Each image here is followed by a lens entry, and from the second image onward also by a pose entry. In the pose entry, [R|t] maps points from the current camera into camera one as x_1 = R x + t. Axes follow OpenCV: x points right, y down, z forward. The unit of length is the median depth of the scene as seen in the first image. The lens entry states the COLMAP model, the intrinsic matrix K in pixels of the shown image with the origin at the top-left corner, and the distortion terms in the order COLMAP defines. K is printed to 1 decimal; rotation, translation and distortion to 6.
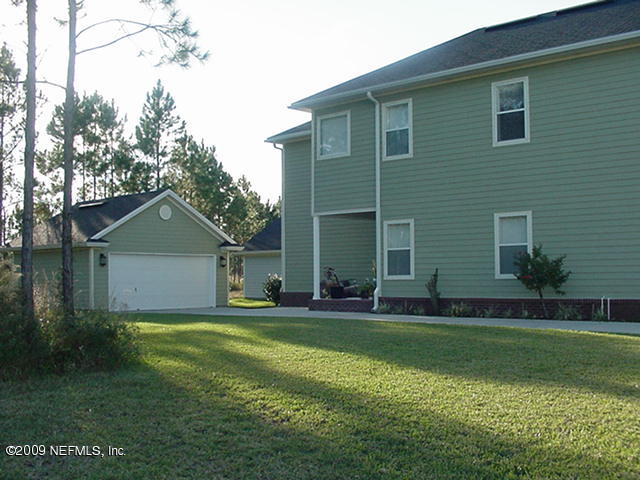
lens RADIAL K [[781.7, 0, 320.0], [0, 781.7, 240.0], [0, 0, 1]] dist [-0.163551, 0.048778]
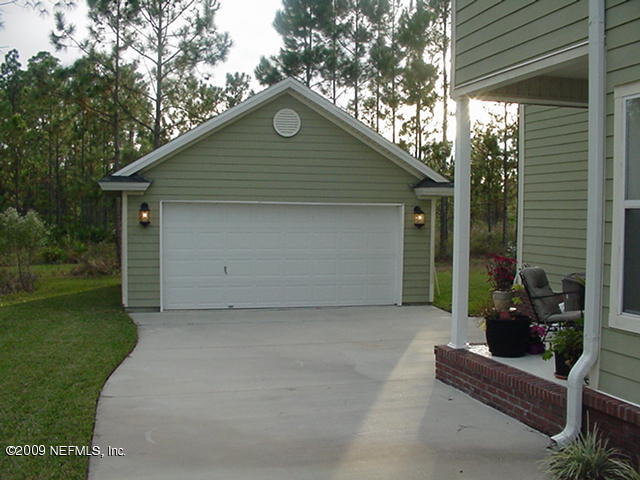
lens RADIAL K [[781.7, 0, 320.0], [0, 781.7, 240.0], [0, 0, 1]] dist [-0.163551, 0.048778]
pose [[0.840999, 0.034008, -0.539967, 0.134291], [0.009179, 0.996982, 0.077089, 0.003685], [0.540959, -0.069788, 0.838149, 0.740513]]
